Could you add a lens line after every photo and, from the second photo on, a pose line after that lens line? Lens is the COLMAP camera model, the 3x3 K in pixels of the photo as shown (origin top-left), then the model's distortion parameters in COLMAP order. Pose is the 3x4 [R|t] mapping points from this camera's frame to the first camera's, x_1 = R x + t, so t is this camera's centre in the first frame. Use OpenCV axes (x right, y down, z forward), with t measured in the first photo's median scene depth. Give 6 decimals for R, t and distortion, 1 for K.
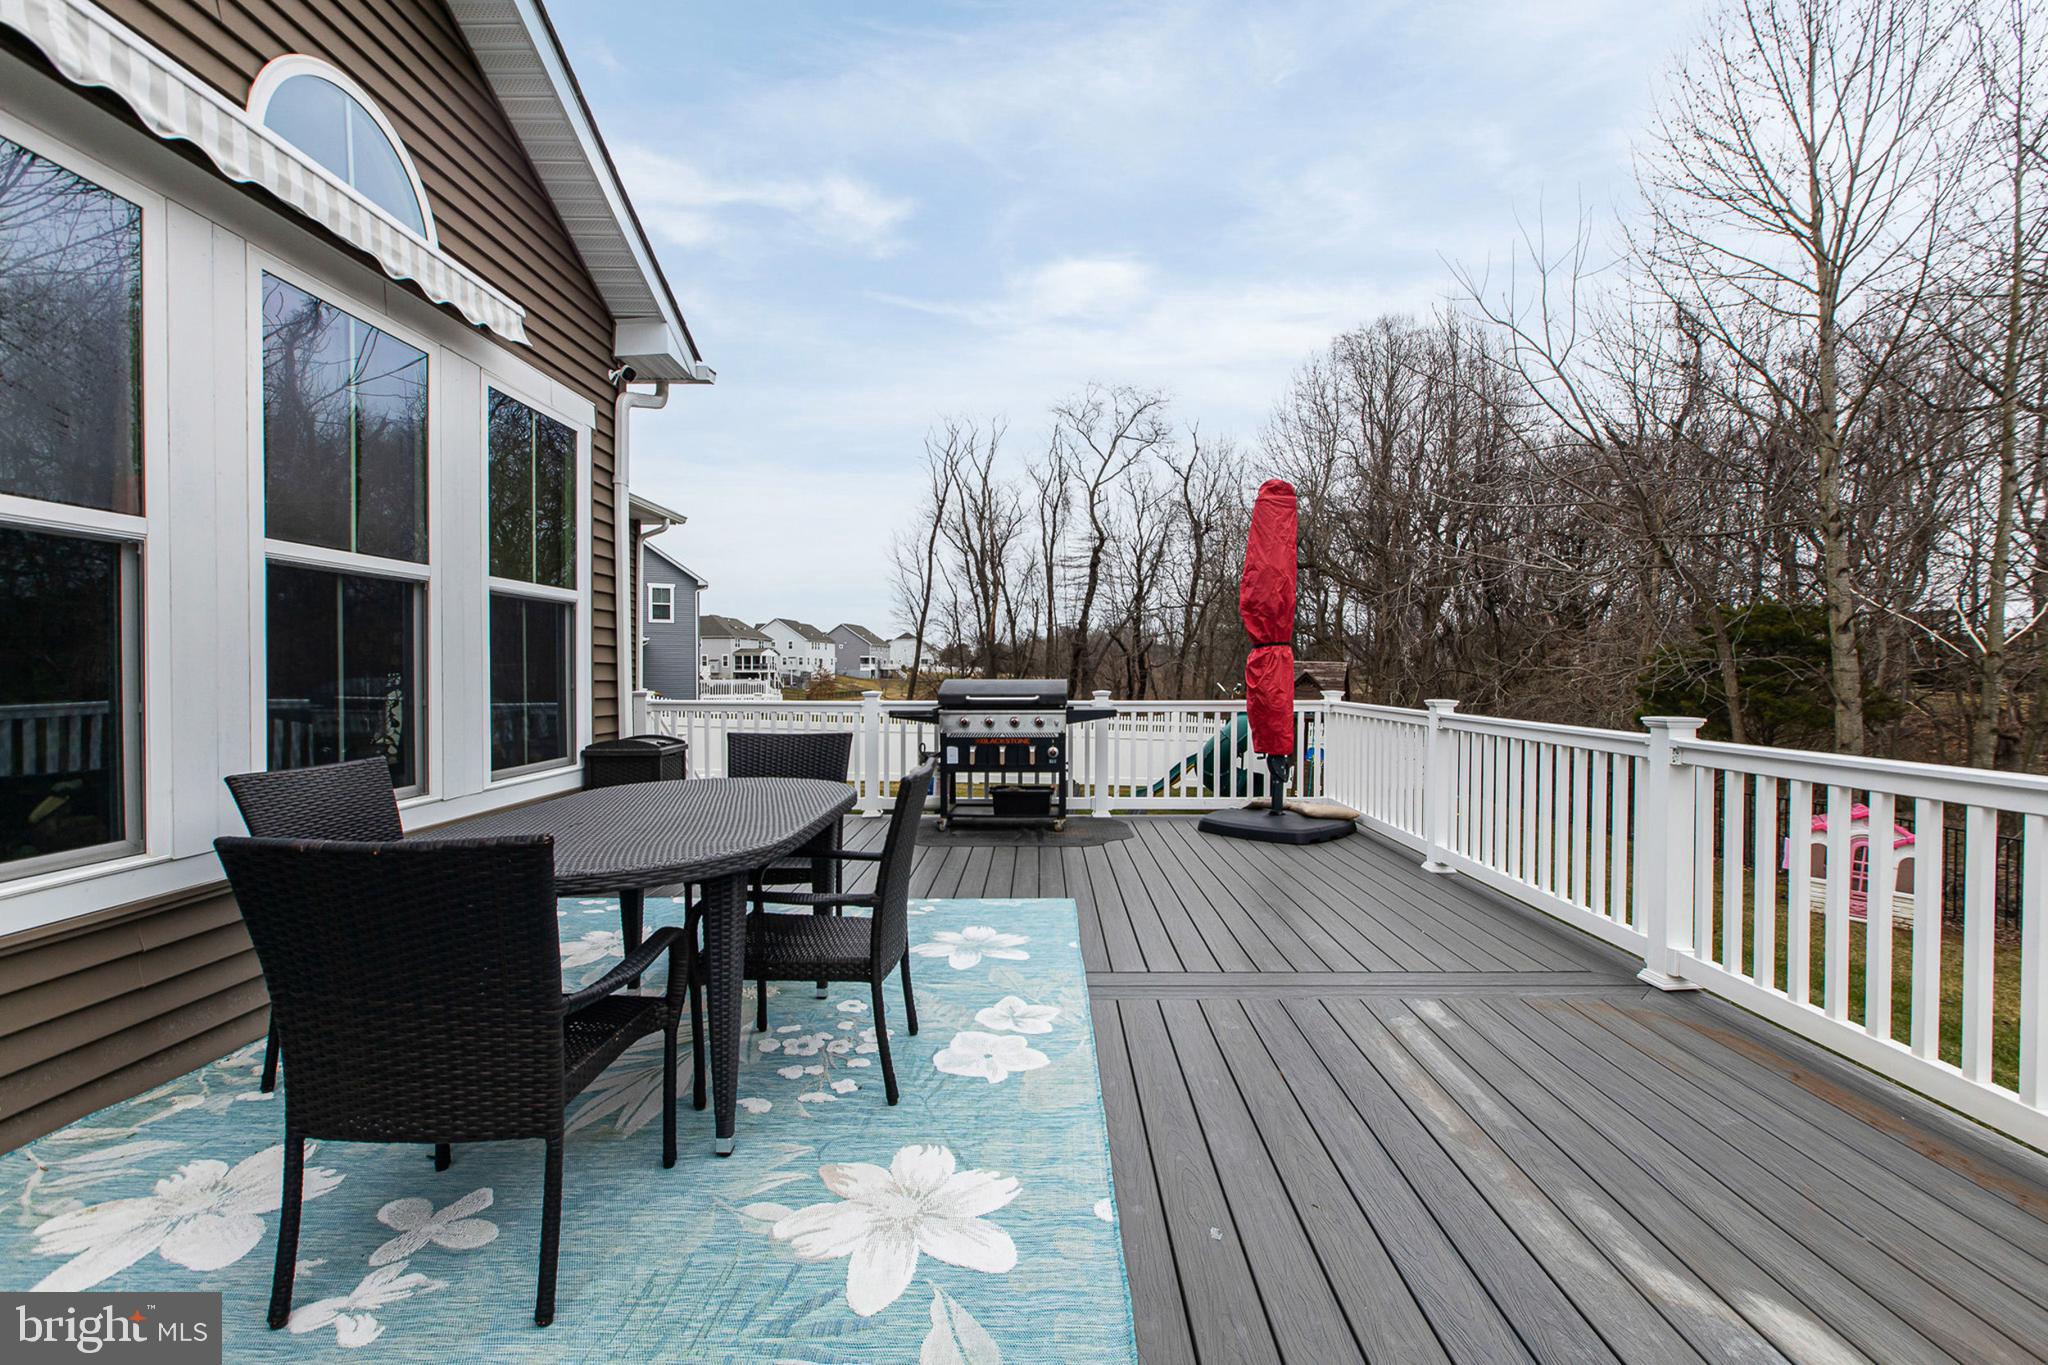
lens RADIAL K [[899.4, 0, 1032.2], [0, 899.4, 681.1], [0, 0, 1]] dist [-0.003044, -0.000395]
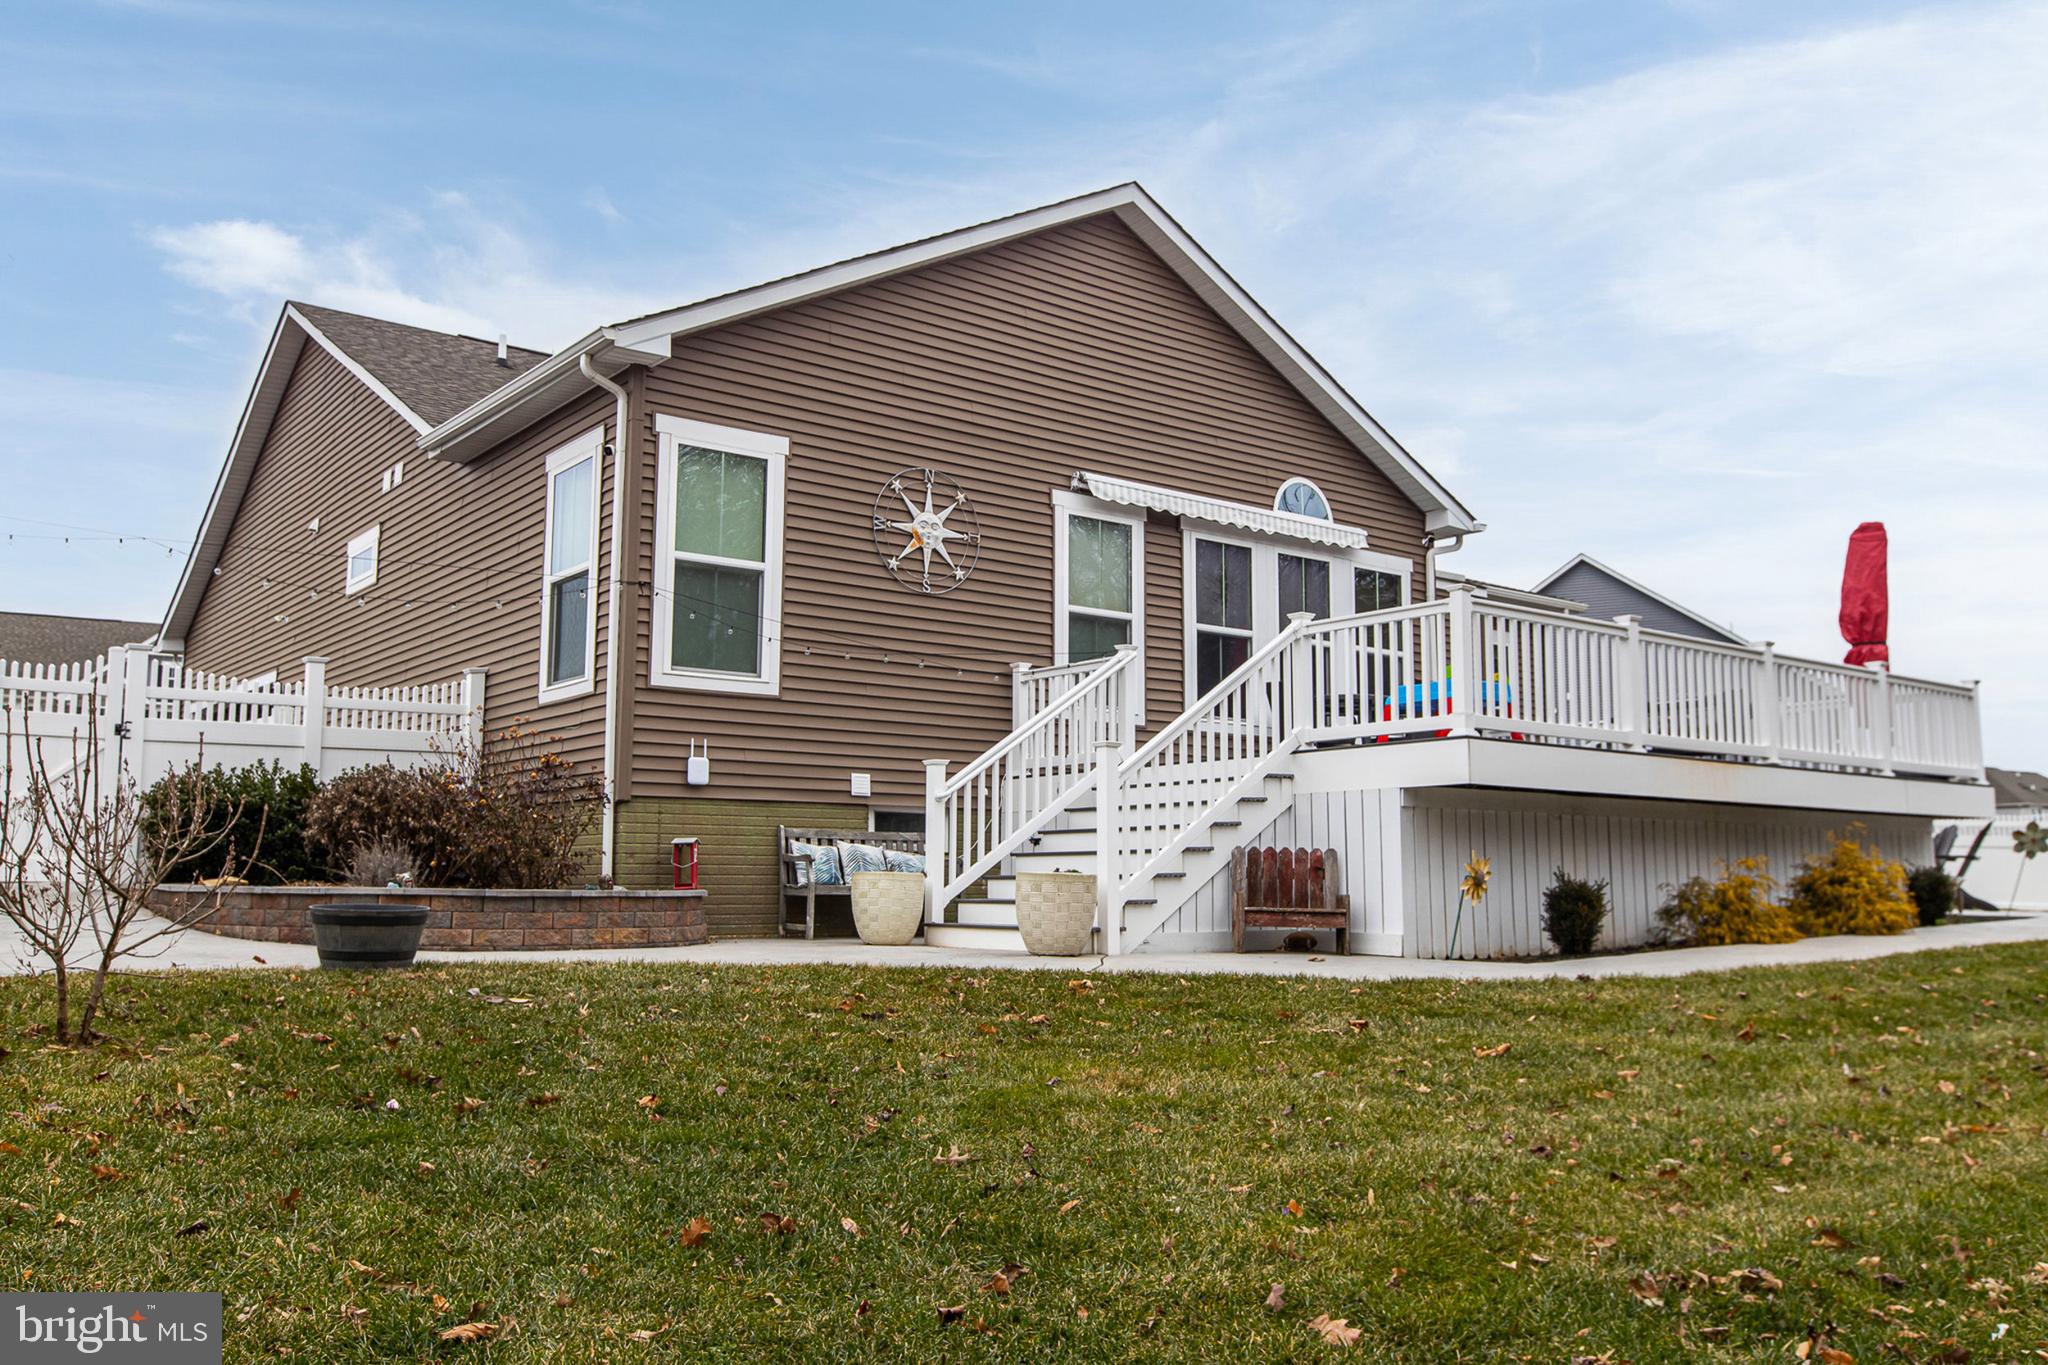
lens RADIAL K [[1602.1, 0, 1024.0], [0, 1602.1, 682.5], [0, 0, 1]] dist [-0.001806, -0.003575]
pose [[0.614691, -0.096344, -0.782862, 1.805876], [-0.014381, 0.990978, -0.133248, 0.465685], [0.788637, 0.093164, 0.607760, -1.884585]]
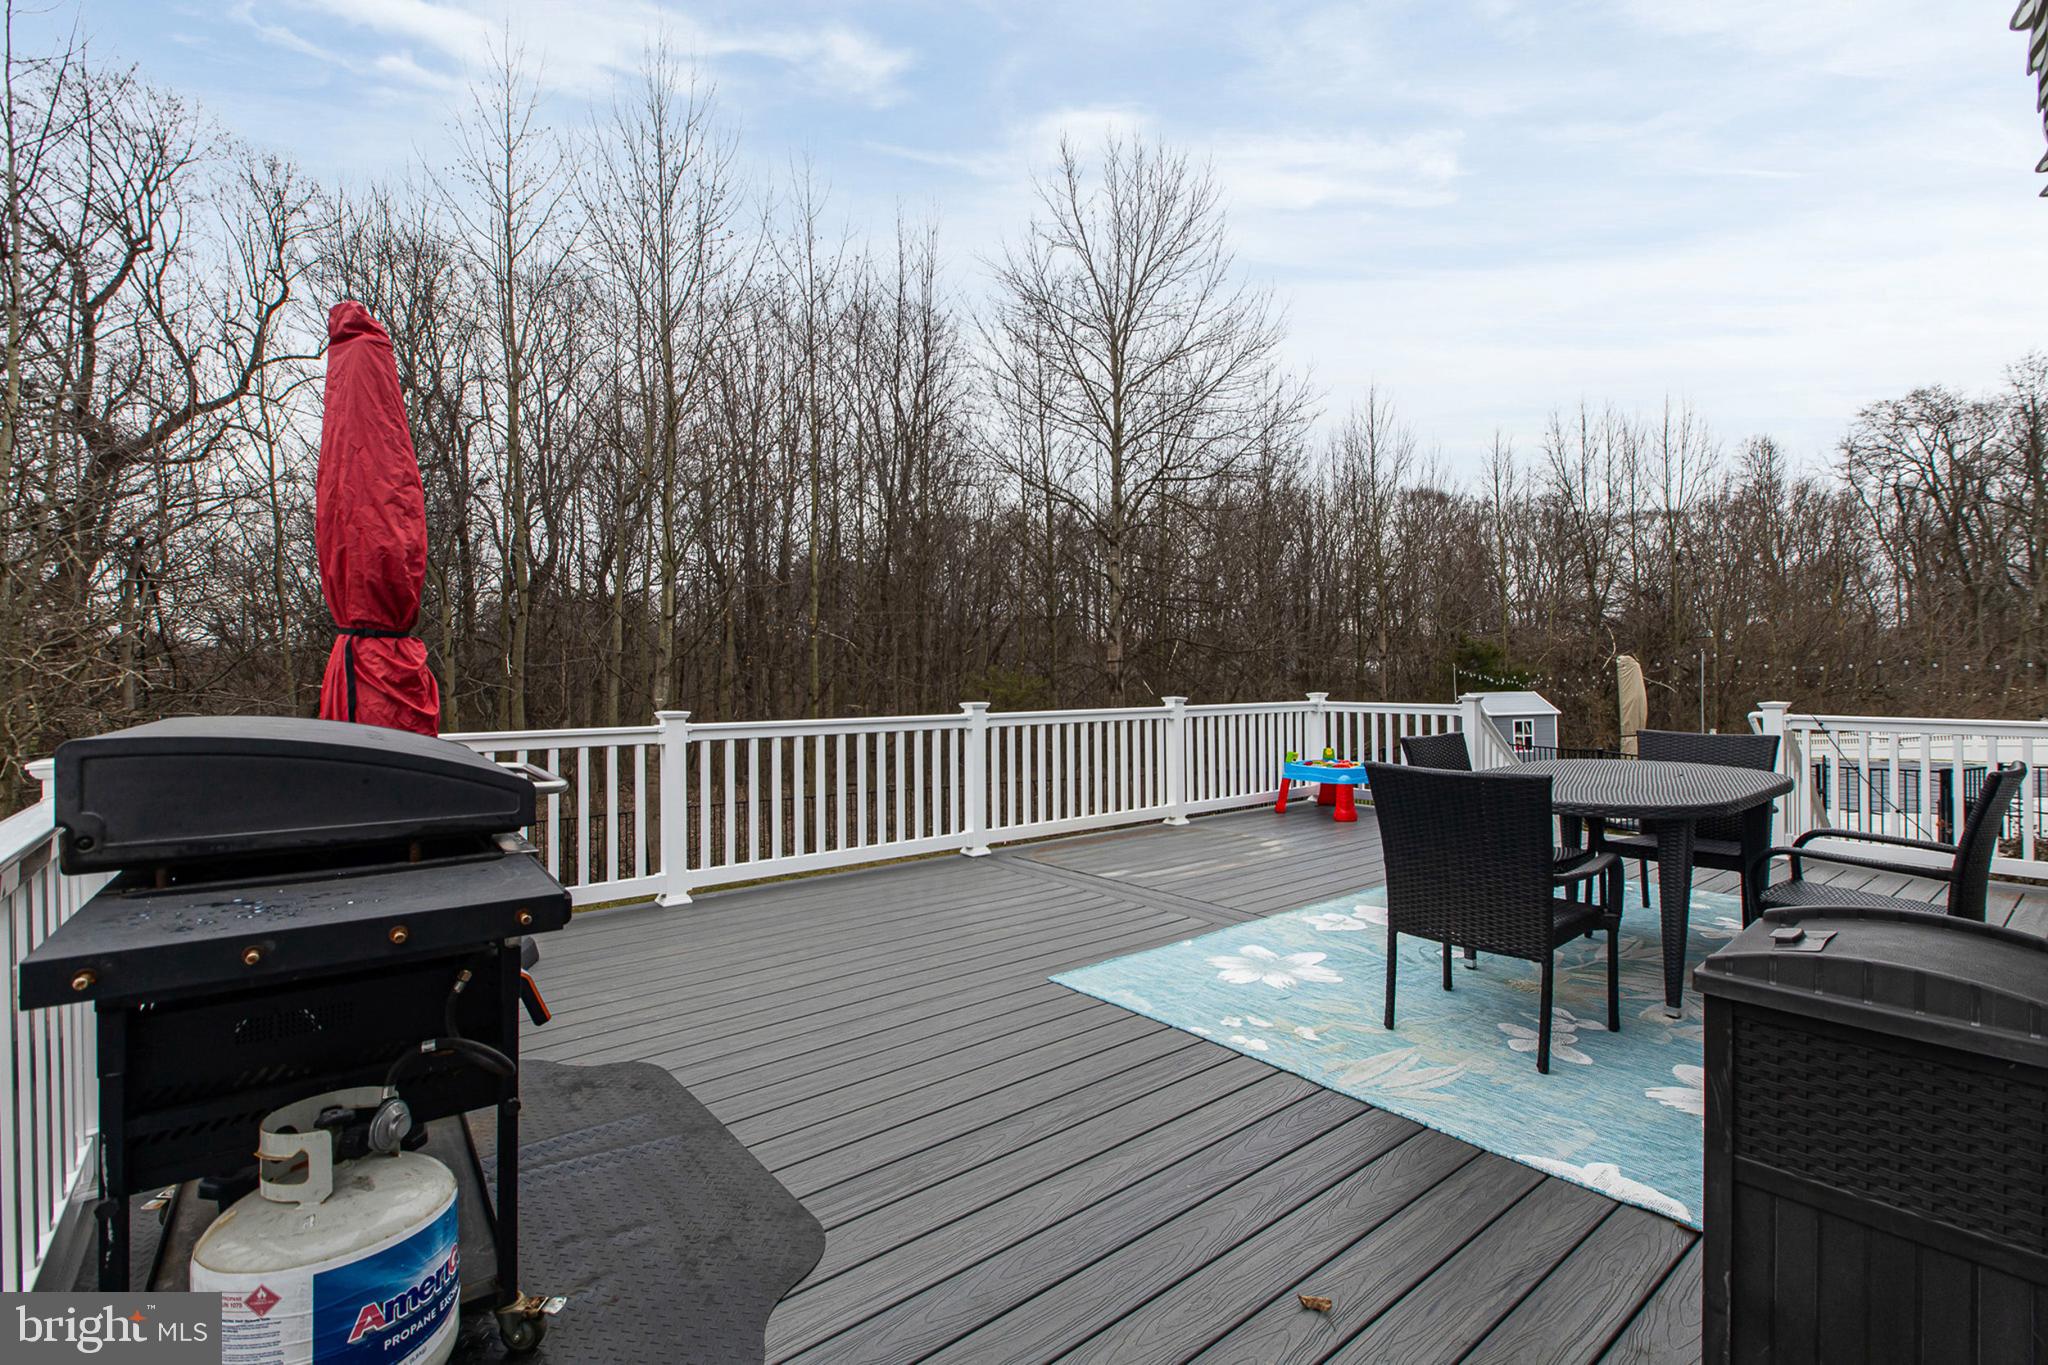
lens RADIAL K [[899.4, 0, 1032.2], [0, 899.4, 681.1], [0, 0, 1]] dist [-0.003044, -0.000395]
pose [[-0.635592, 0.004756, 0.772010, -0.496667], [0.014121, 0.999885, 0.005466, -0.009806], [-0.771896, 0.014376, -0.635587, 1.402276]]
